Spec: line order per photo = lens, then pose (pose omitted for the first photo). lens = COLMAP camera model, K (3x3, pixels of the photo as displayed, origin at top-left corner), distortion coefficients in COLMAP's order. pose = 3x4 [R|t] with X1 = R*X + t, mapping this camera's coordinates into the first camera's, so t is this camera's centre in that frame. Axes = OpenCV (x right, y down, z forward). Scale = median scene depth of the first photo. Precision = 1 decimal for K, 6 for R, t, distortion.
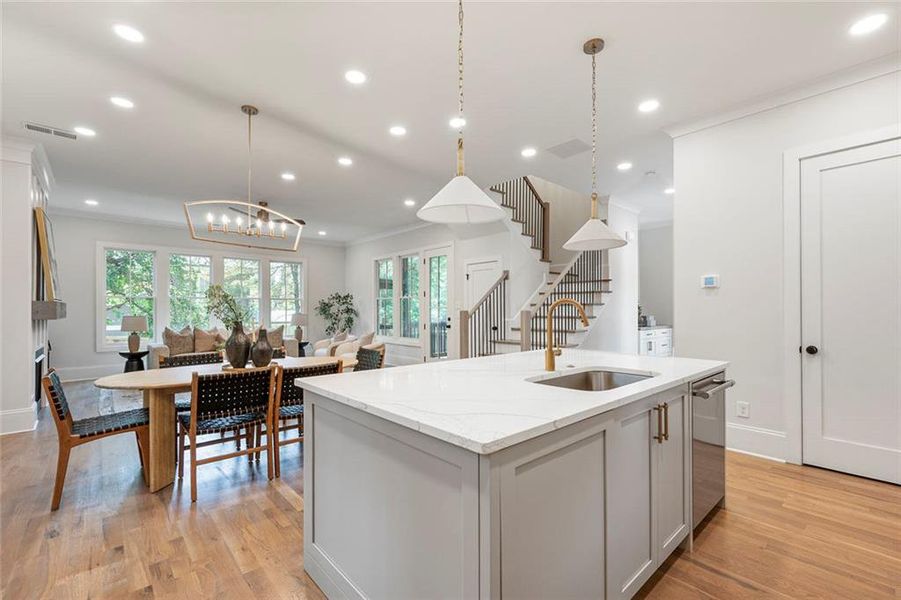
lens RADIAL K [[396.6, 0, 446.8], [0, 396.6, 303.7], [0, 0, 1]] dist [-0.000602, 0.000425]
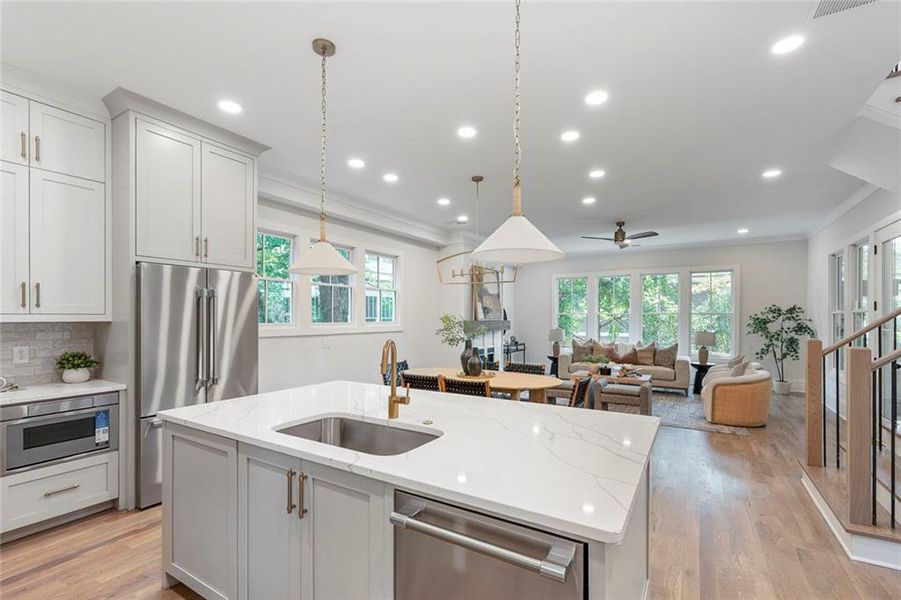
lens RADIAL K [[396.6, 0, 457.9], [0, 396.6, 317.9], [0, 0, 1]] dist [-0.000602, 0.000425]
pose [[0.295701, 0.004510, -0.955270, 0.356565], [0.010249, 0.999916, 0.007894, -0.020247], [0.955226, -0.012125, 0.295630, 0.265626]]
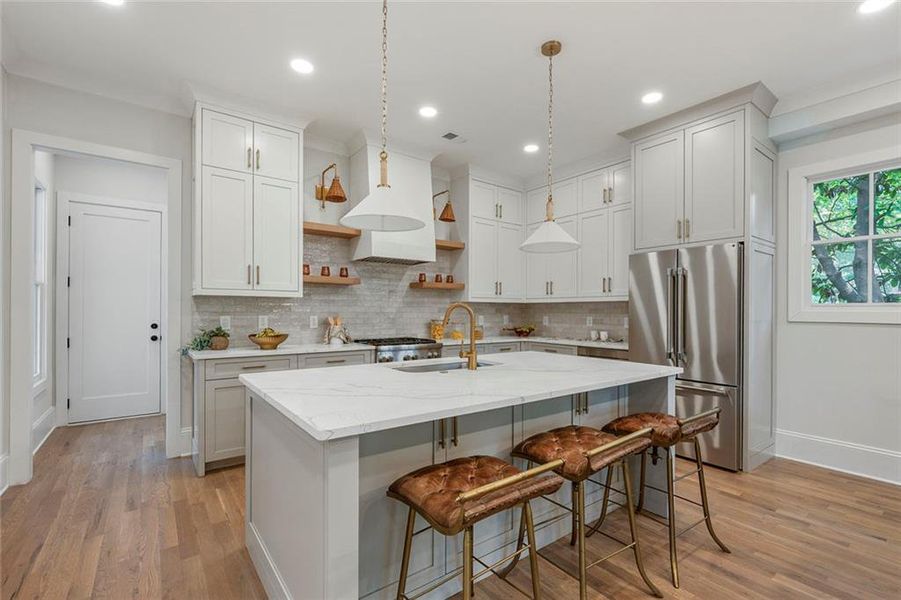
lens RADIAL K [[396.6, 0, 441.5], [0, 396.6, 307.2], [0, 0, 1]] dist [-0.000602, 0.000425]
pose [[-0.996340, -0.002668, 0.085437, 0.091414], [-0.004646, 0.999726, -0.022954, 0.006620], [-0.085352, -0.023267, -0.996079, 0.616351]]
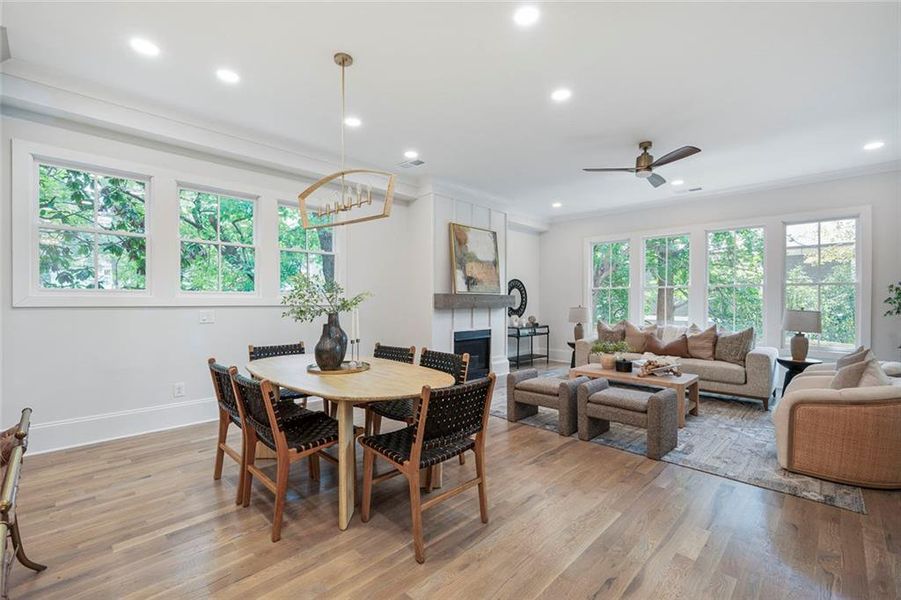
lens RADIAL K [[396.6, 0, 450.2], [0, 396.6, 302.1], [0, 0, 1]] dist [-0.000602, 0.000425]
pose [[0.071777, 0.005639, -0.997405, 0.177056], [0.010122, 0.999928, 0.006381, 0.007099], [0.997369, -0.010554, 0.071715, 0.552481]]
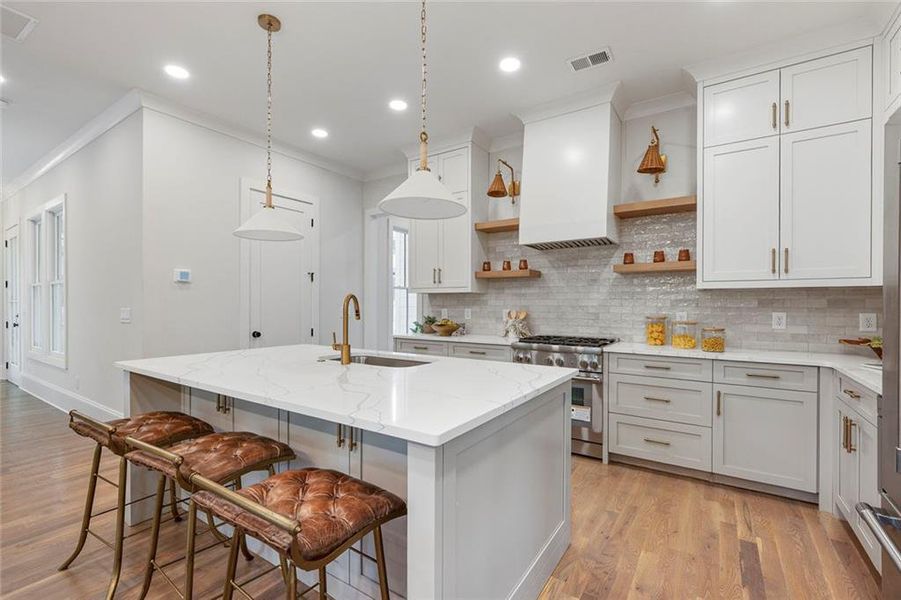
lens RADIAL K [[420.3, 0, 435.1], [0, 420.3, 301.3], [0, 0, 1]] dist [0.001005, 0.000240]
pose [[-0.225984, 0.006786, 0.974107, -0.255265], [-0.016725, 0.999801, -0.010845, 0.003573], [-0.973987, -0.018743, -0.225826, 0.313352]]
